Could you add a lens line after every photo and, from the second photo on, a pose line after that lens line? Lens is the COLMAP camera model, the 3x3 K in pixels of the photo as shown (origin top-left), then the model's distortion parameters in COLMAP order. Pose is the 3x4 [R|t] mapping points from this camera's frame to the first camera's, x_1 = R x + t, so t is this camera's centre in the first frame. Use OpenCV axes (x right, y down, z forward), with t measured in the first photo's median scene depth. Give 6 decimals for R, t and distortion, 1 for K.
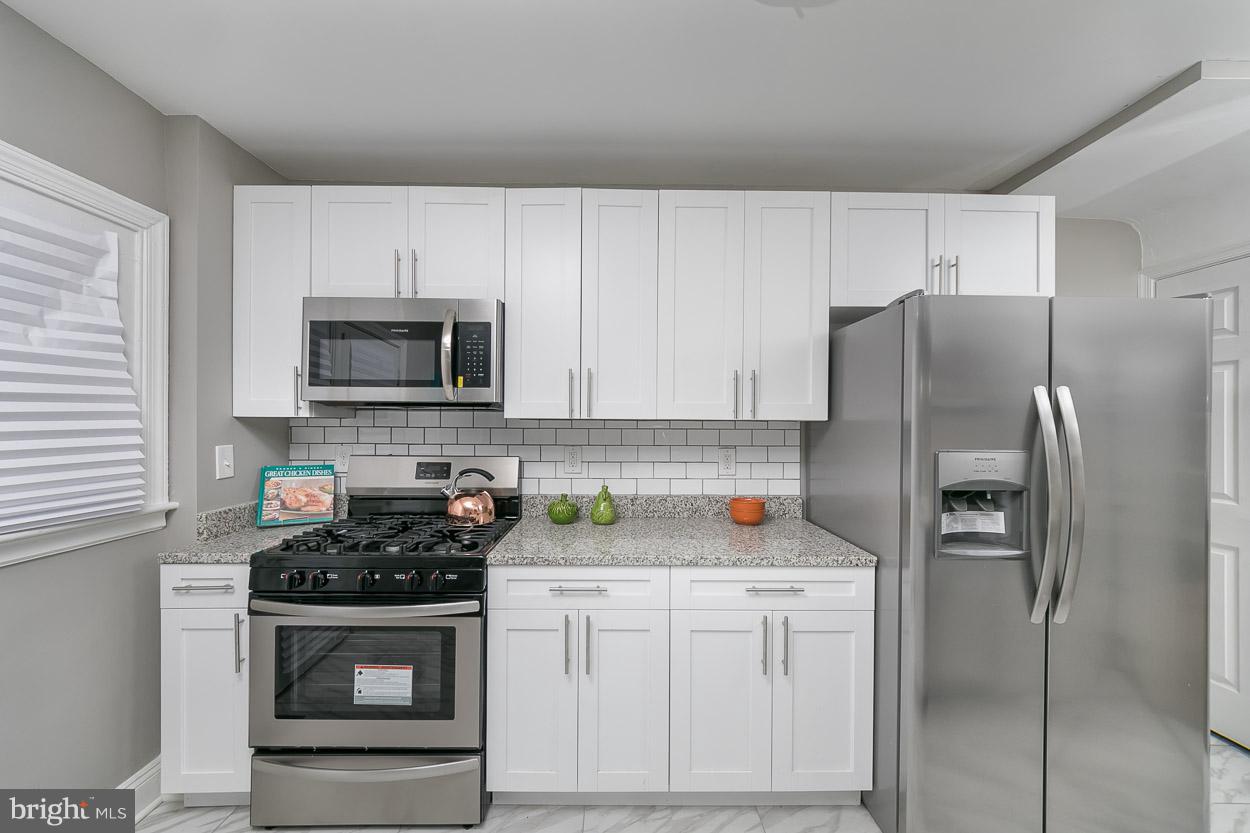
lens RADIAL K [[503.3, 0, 671.3], [0, 503.3, 421.8], [0, 0, 1]] dist [0.003516, -0.000008]
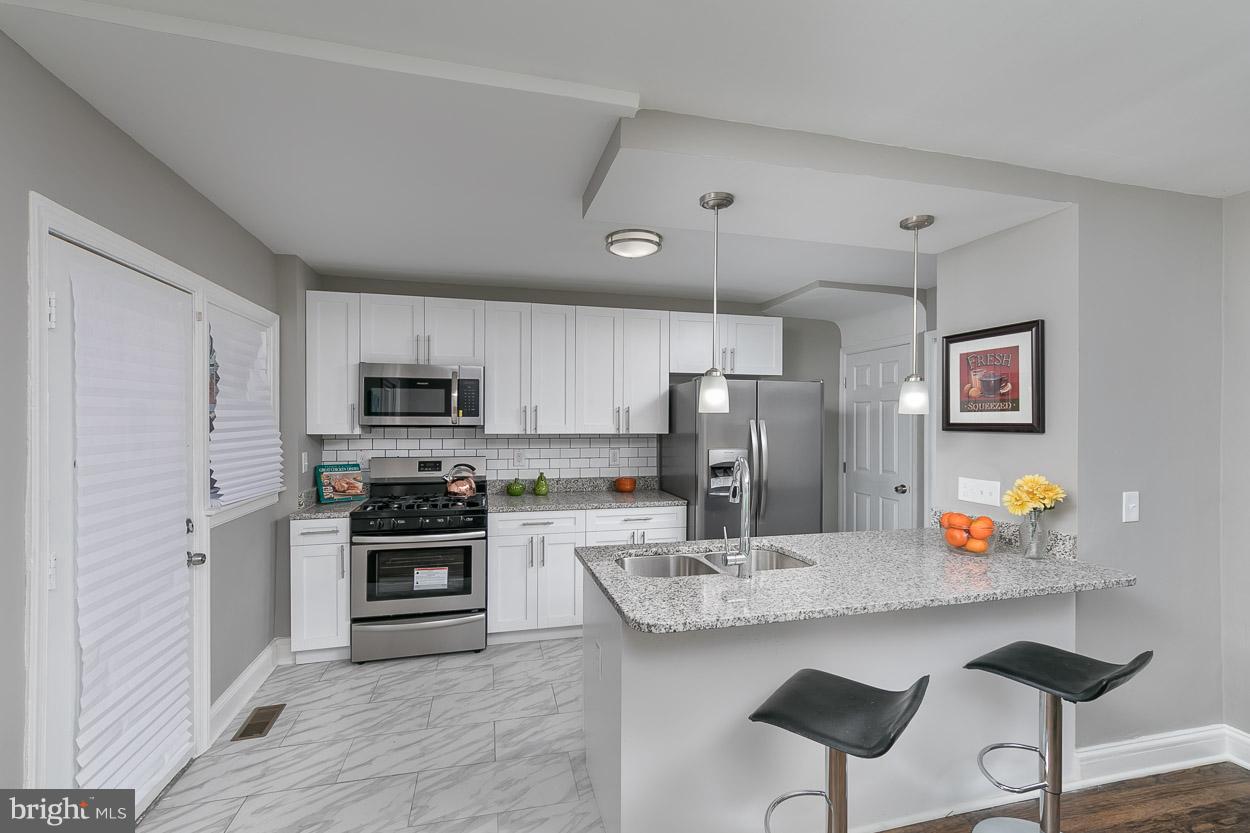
lens RADIAL K [[504.5, 0, 664.1], [0, 504.5, 421.4], [0, 0, 1]] dist [-0.002909, -0.000052]
pose [[0.978554, -0.003311, 0.205962, -0.090001], [0.003442, 0.999994, -0.000278, -0.049272], [-0.205959, 0.000981, 0.978560, -0.850411]]
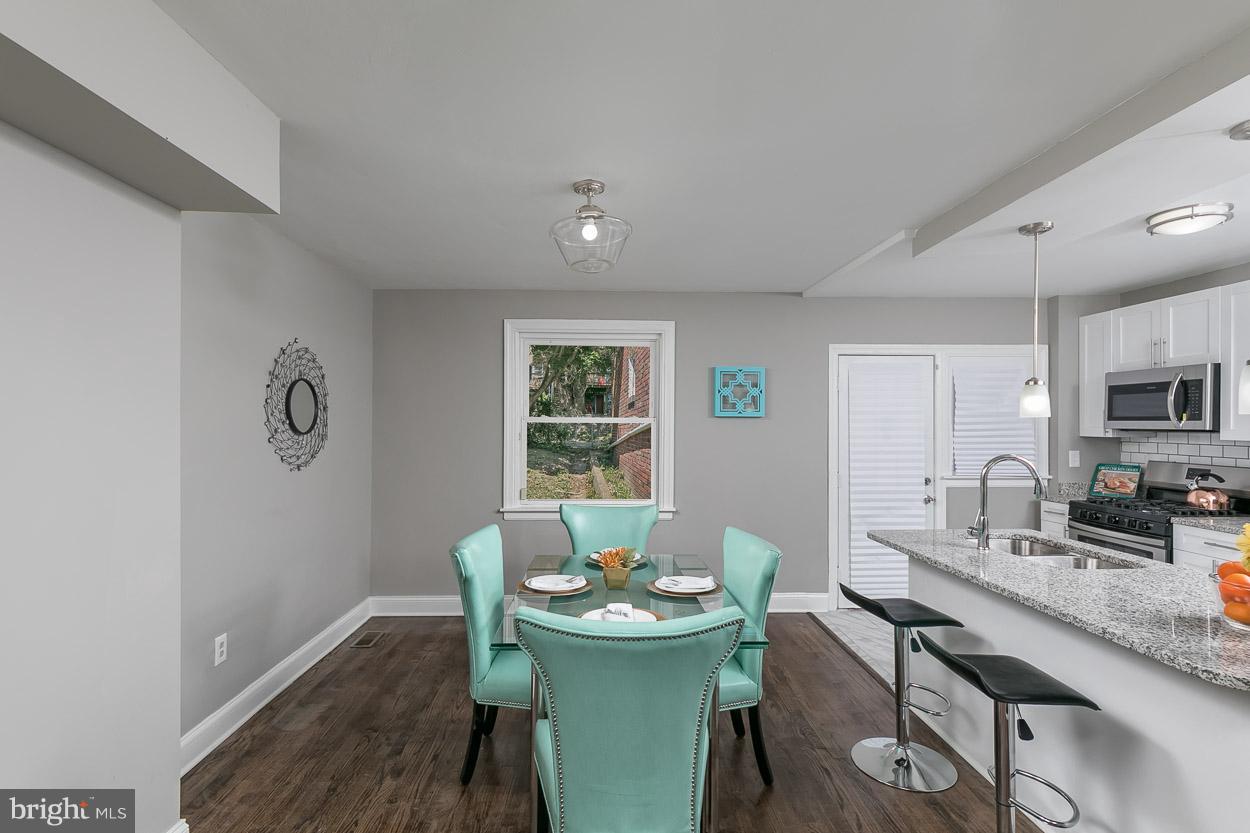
lens RADIAL K [[584.7, 0, 623.7], [0, 584.7, 421.8], [0, 0, 1]] dist [0.000254, -0.000291]
pose [[0.011808, -0.006835, -0.999907, 1.440085], [-0.003829, 0.999969, -0.006881, -0.044899], [0.999923, 0.003910, 0.011782, -0.825580]]
